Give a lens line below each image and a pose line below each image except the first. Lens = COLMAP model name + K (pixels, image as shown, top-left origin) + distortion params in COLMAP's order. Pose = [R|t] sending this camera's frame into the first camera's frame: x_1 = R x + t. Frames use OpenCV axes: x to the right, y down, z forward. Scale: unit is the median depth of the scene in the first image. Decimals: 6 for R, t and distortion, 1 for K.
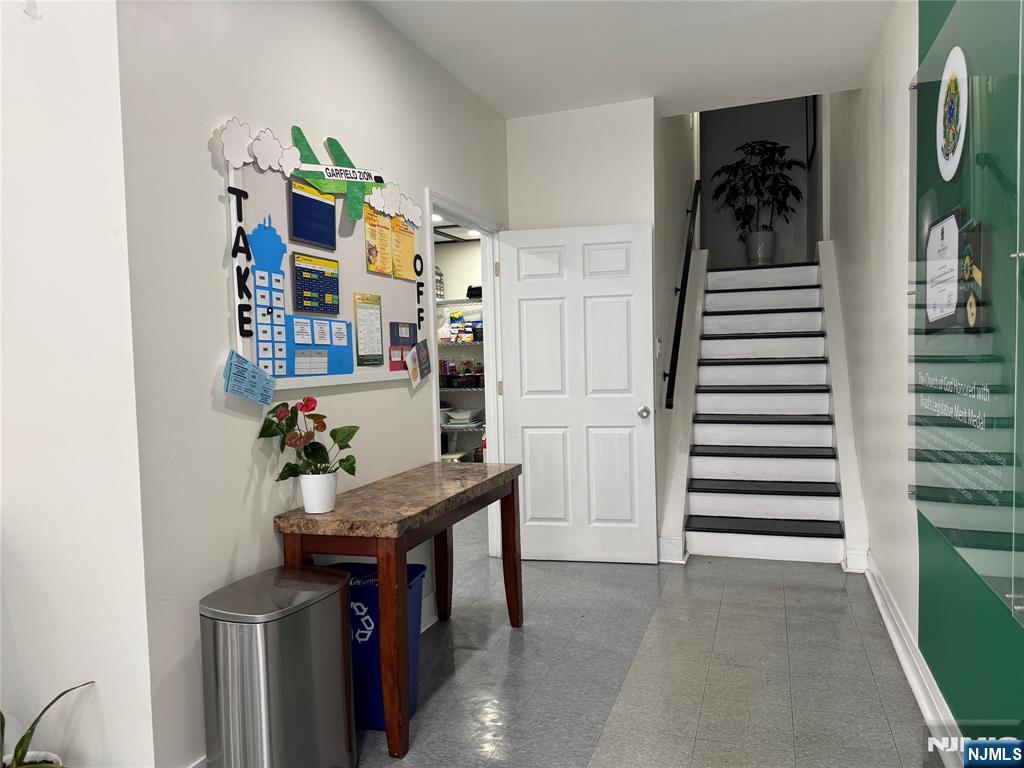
lens RADIAL K [[718.0, 0, 511.5], [0, 718.0, 386.1], [0, 0, 1]] dist [0.071131, 0.001066]
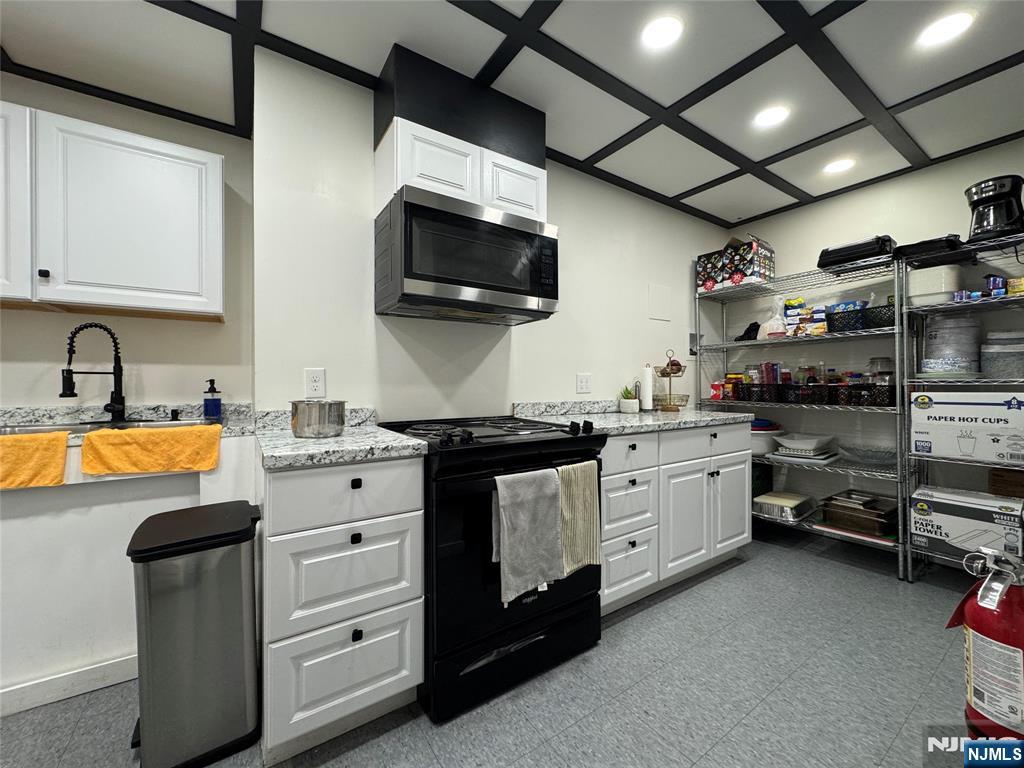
lens RADIAL K [[408.3, 0, 510.7], [0, 408.3, 386.0], [0, 0, 1]] dist [-0.000292, 0.000390]
pose [[0.803500, 0.031345, -0.594479, -0.058826], [-0.049800, 0.998652, -0.014654, 0.005042], [0.593218, 0.041379, 0.803977, 0.501923]]
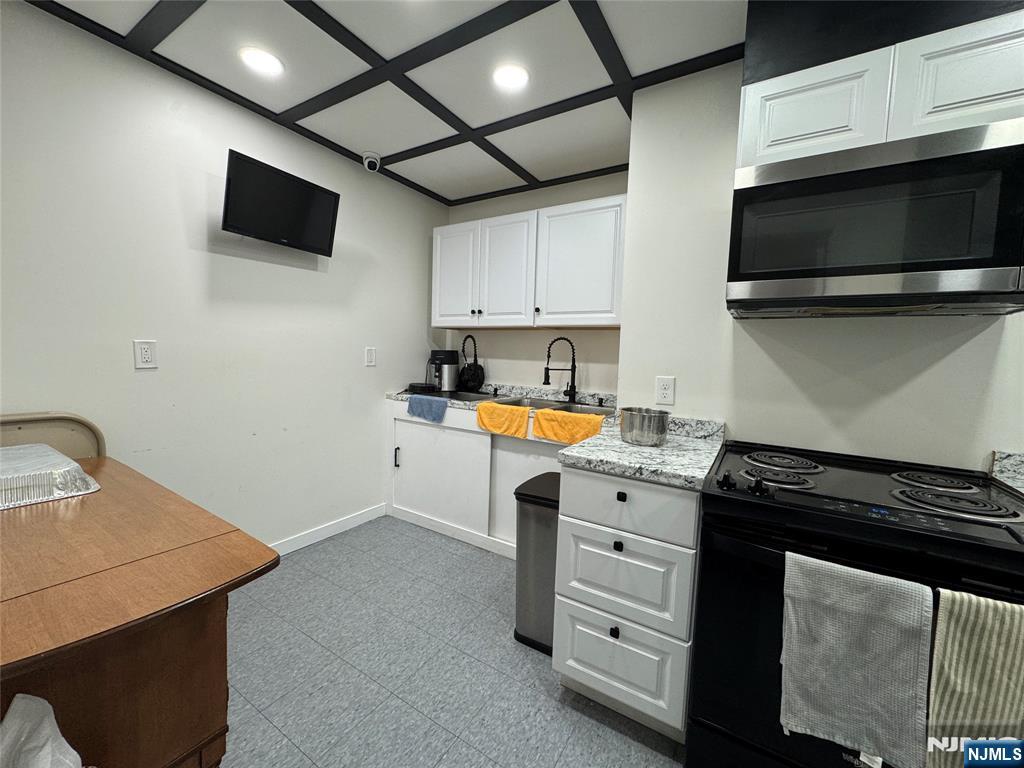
lens RADIAL K [[408.3, 0, 510.9], [0, 408.3, 386.1], [0, 0, 1]] dist [-0.000292, 0.000390]
pose [[-0.211372, 0.096417, -0.972639, 0.054431], [-0.076942, 0.990393, 0.114897, -0.085052], [0.974373, 0.099123, -0.201923, 0.813517]]
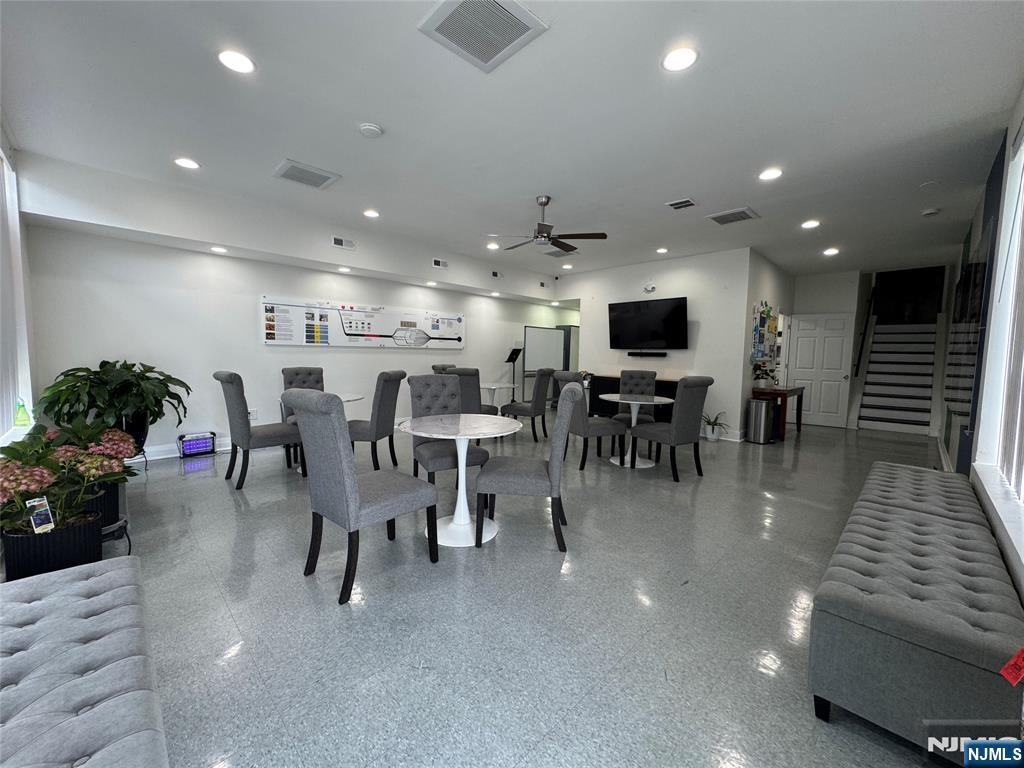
lens RADIAL K [[408.3, 0, 514.7], [0, 408.3, 382.4], [0, 0, 1]] dist [-0.000292, 0.000390]
pose [[0.903089, 0.075492, -0.422767, -0.370331], [-0.062462, 0.997050, 0.044613, 0.077390], [0.424887, -0.013883, 0.905140, -1.219317]]
